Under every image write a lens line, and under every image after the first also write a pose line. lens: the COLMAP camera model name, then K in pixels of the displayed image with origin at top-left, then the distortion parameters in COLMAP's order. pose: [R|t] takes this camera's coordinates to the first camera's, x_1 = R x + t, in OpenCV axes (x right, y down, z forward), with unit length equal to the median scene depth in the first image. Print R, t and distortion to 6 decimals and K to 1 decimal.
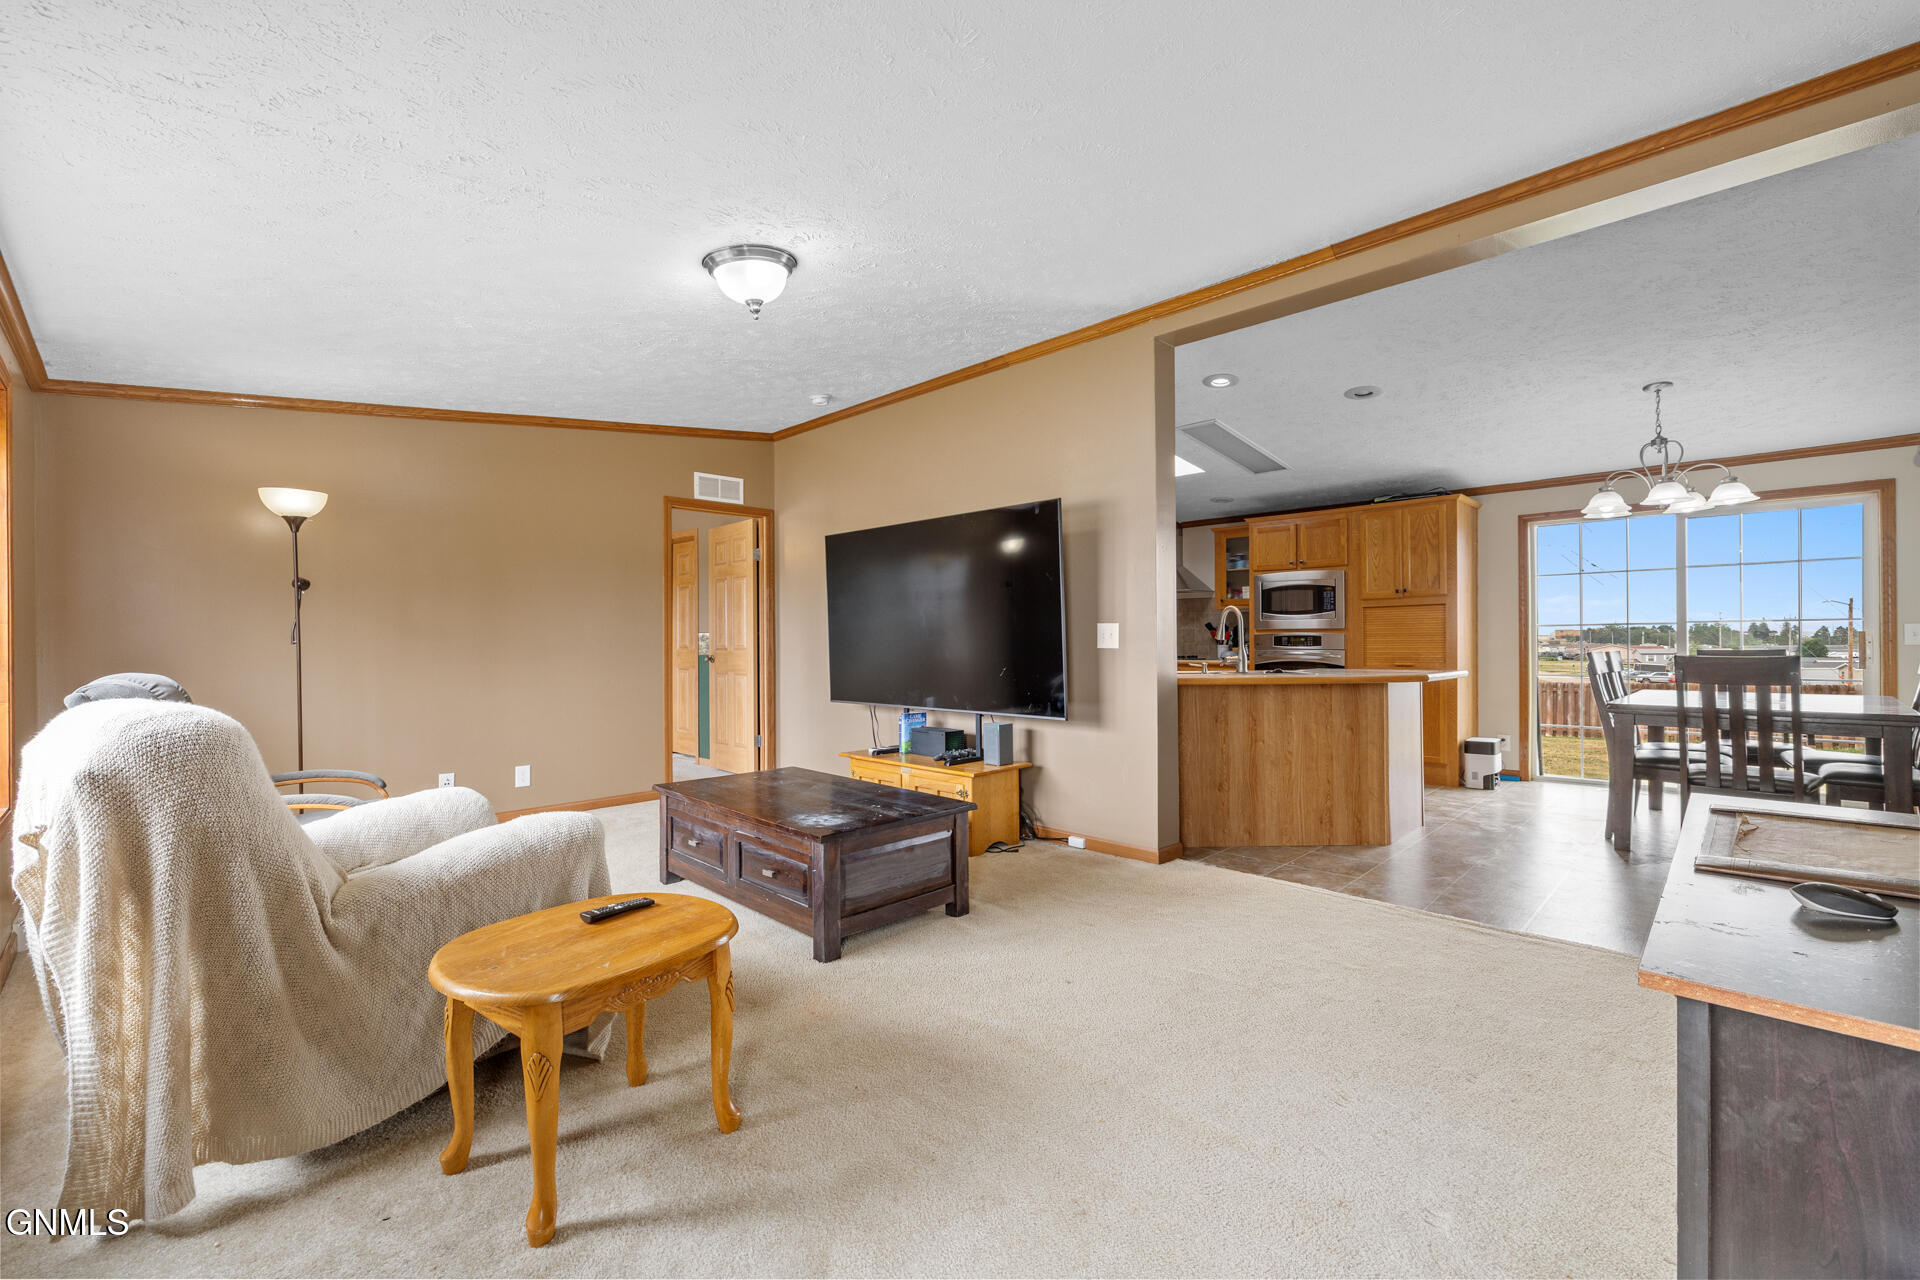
lens RADIAL K [[802.1, 0, 969.7], [0, 802.1, 640.8], [0, 0, 1]] dist [0.000507, 0.000144]
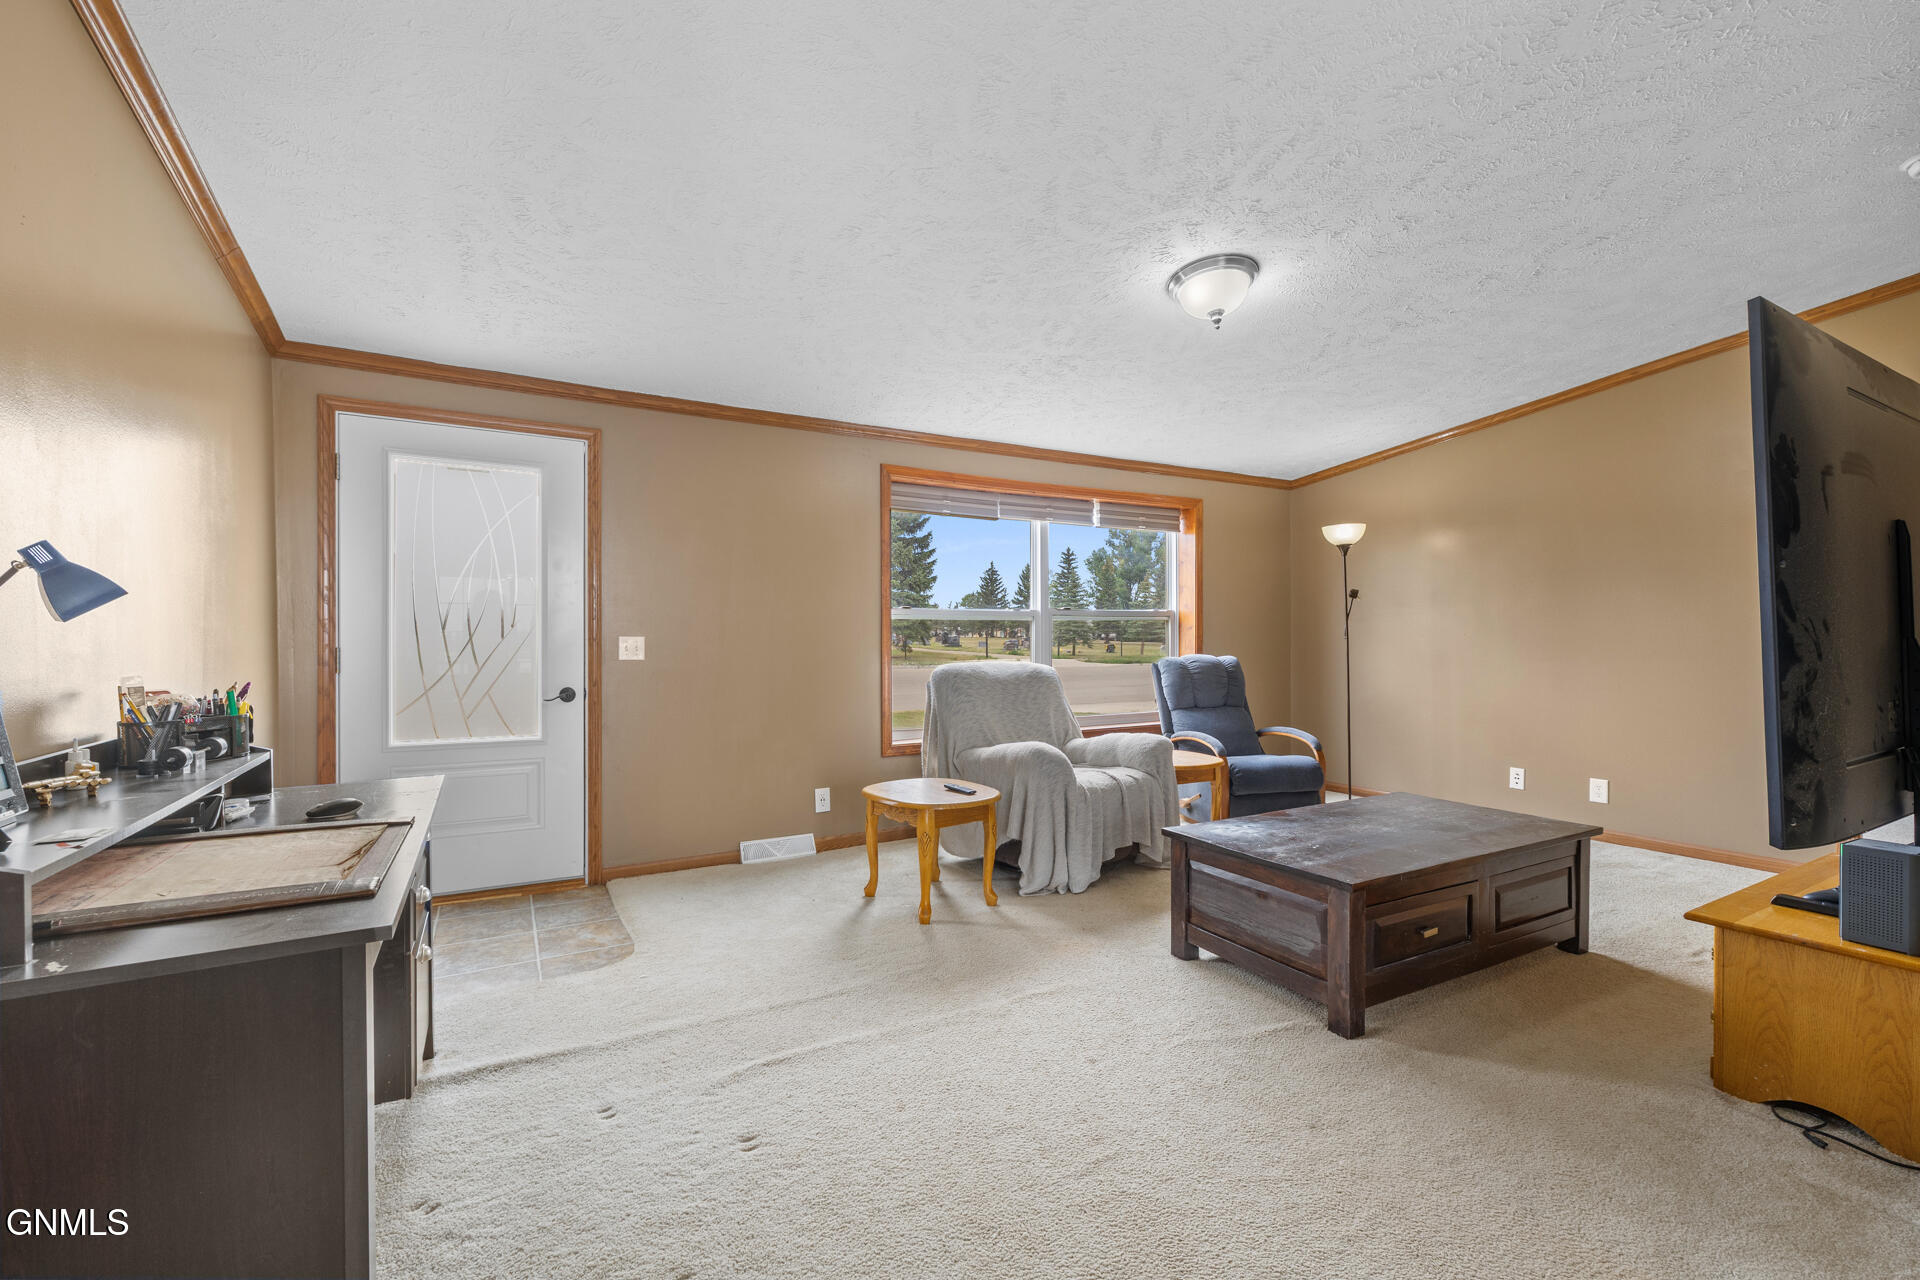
lens RADIAL K [[809.9, 0, 961.3], [0, 809.9, 633.7], [0, 0, 1]] dist [-0.001144, 0.000147]
pose [[-0.274187, 0.002462, -0.961673, 0.561739], [-0.003809, 0.999986, 0.003646, -0.005388], [0.961669, 0.004663, -0.274173, 0.651684]]
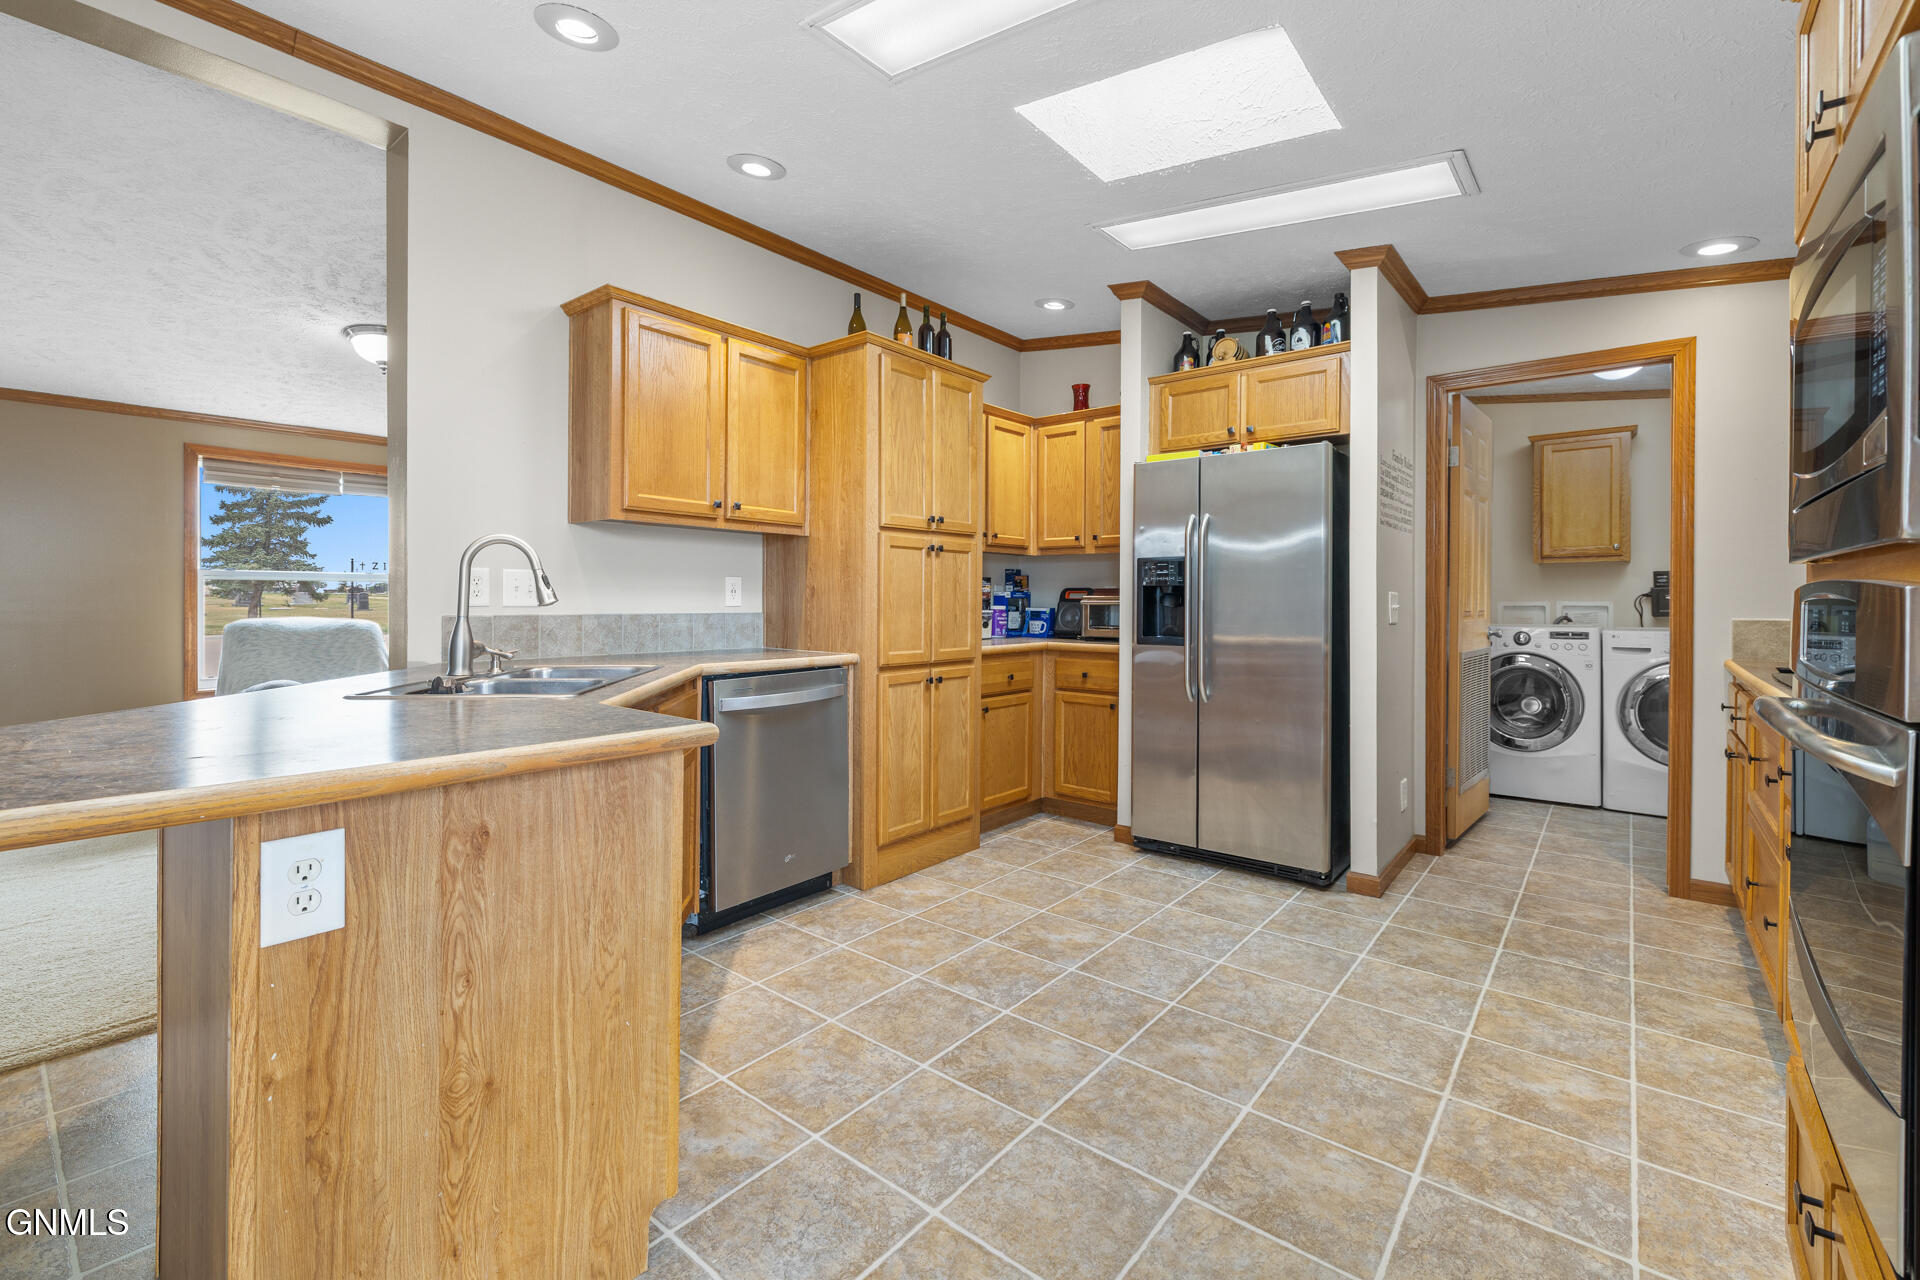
lens RADIAL K [[820.7, 0, 955.2], [0, 820.7, 575.2], [0, 0, 1]] dist [0.001557, 0.000318]
pose [[0.088570, -0.014940, -0.995958, 0.849935], [-0.009103, 0.999834, -0.015808, -0.016834], [0.996028, 0.010467, 0.088419, 1.284629]]
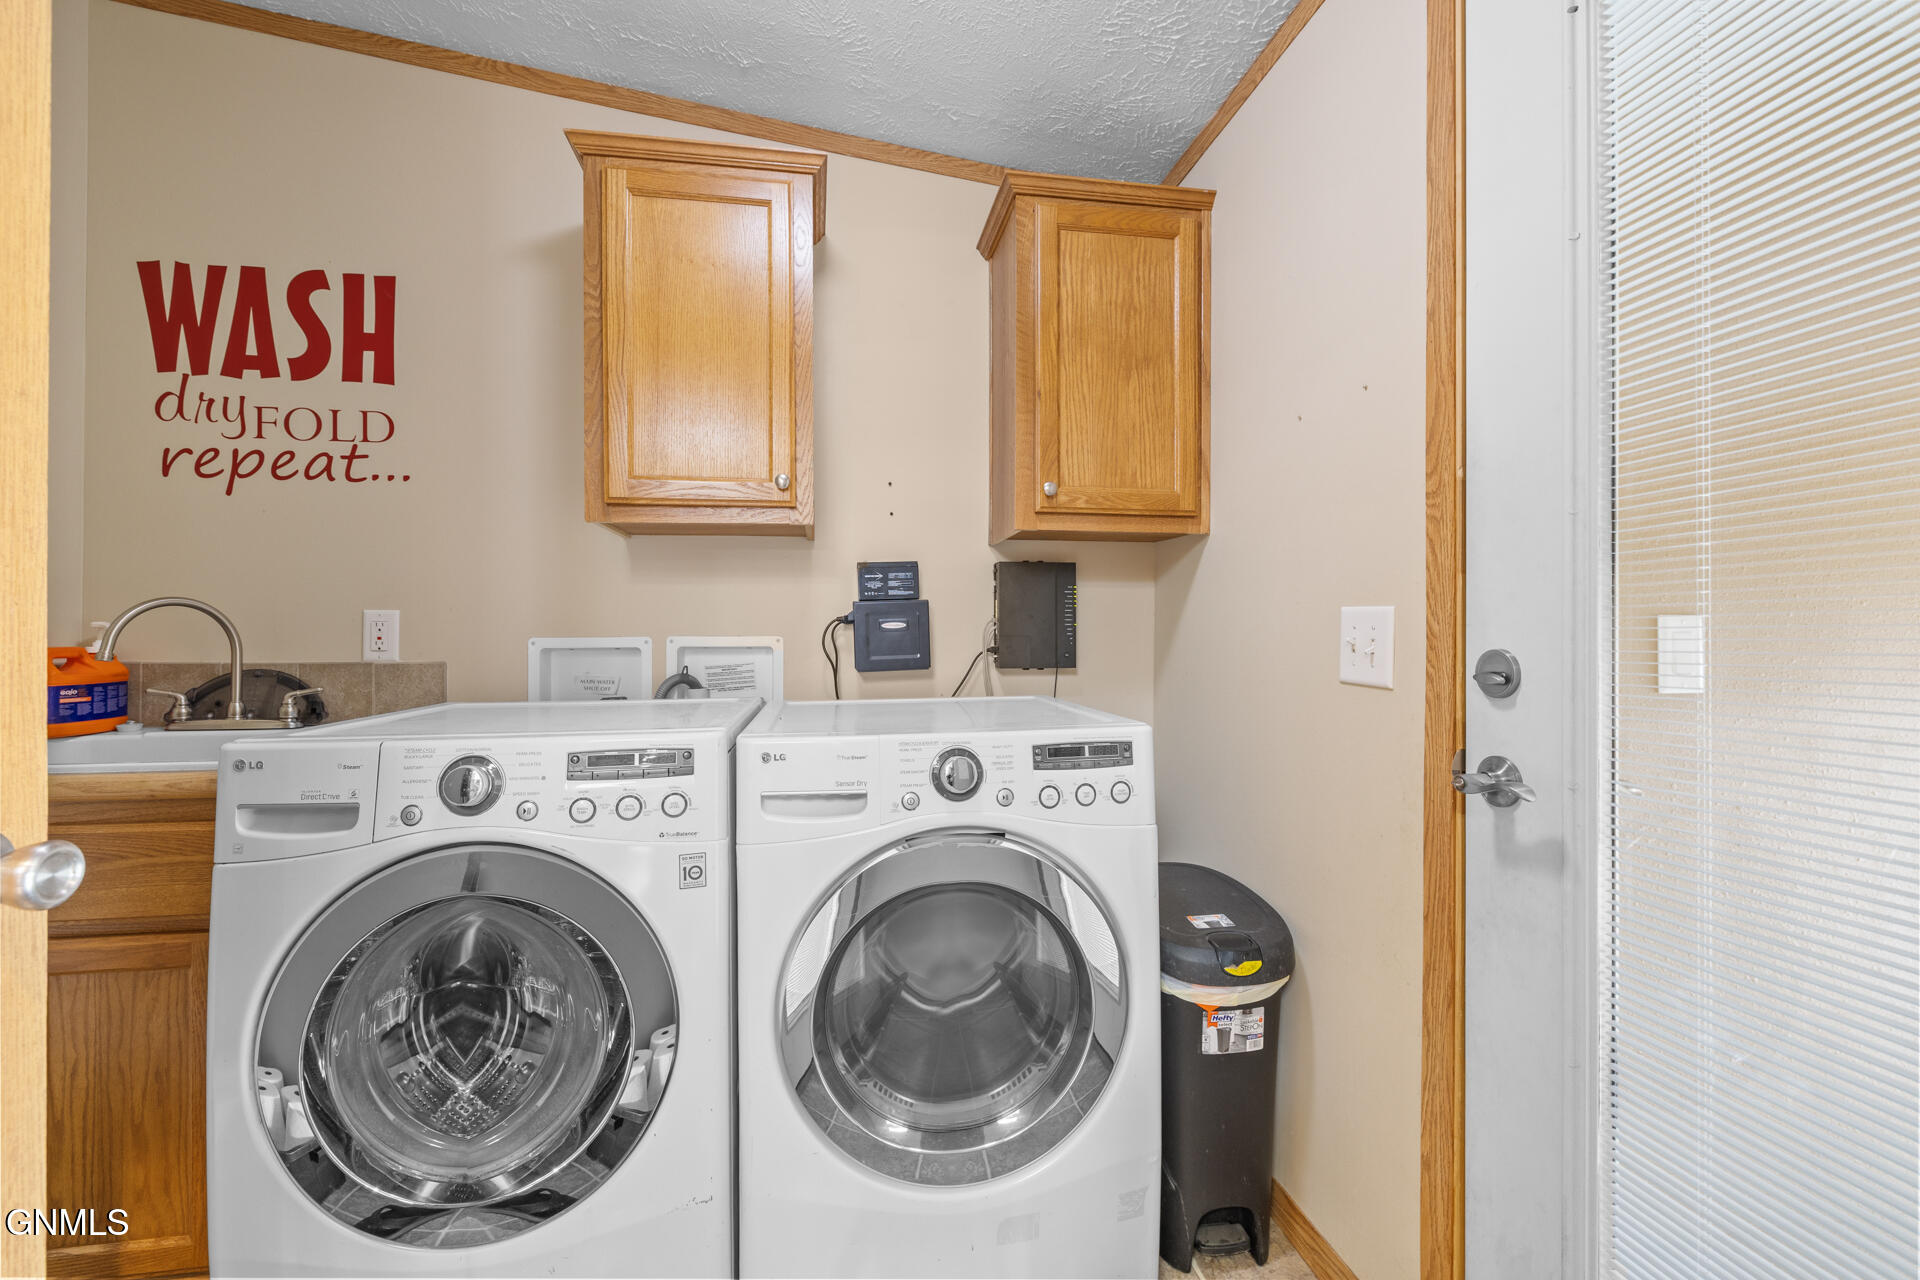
lens RADIAL K [[809.9, 0, 961.3], [0, 809.9, 633.7], [0, 0, 1]] dist [-0.001144, 0.000147]
pose [[0.816787, 0.008287, -0.576881, 0.150684], [-0.009312, 0.999956, 0.001179, -0.009043], [0.576865, 0.004410, 0.816828, 1.970949]]
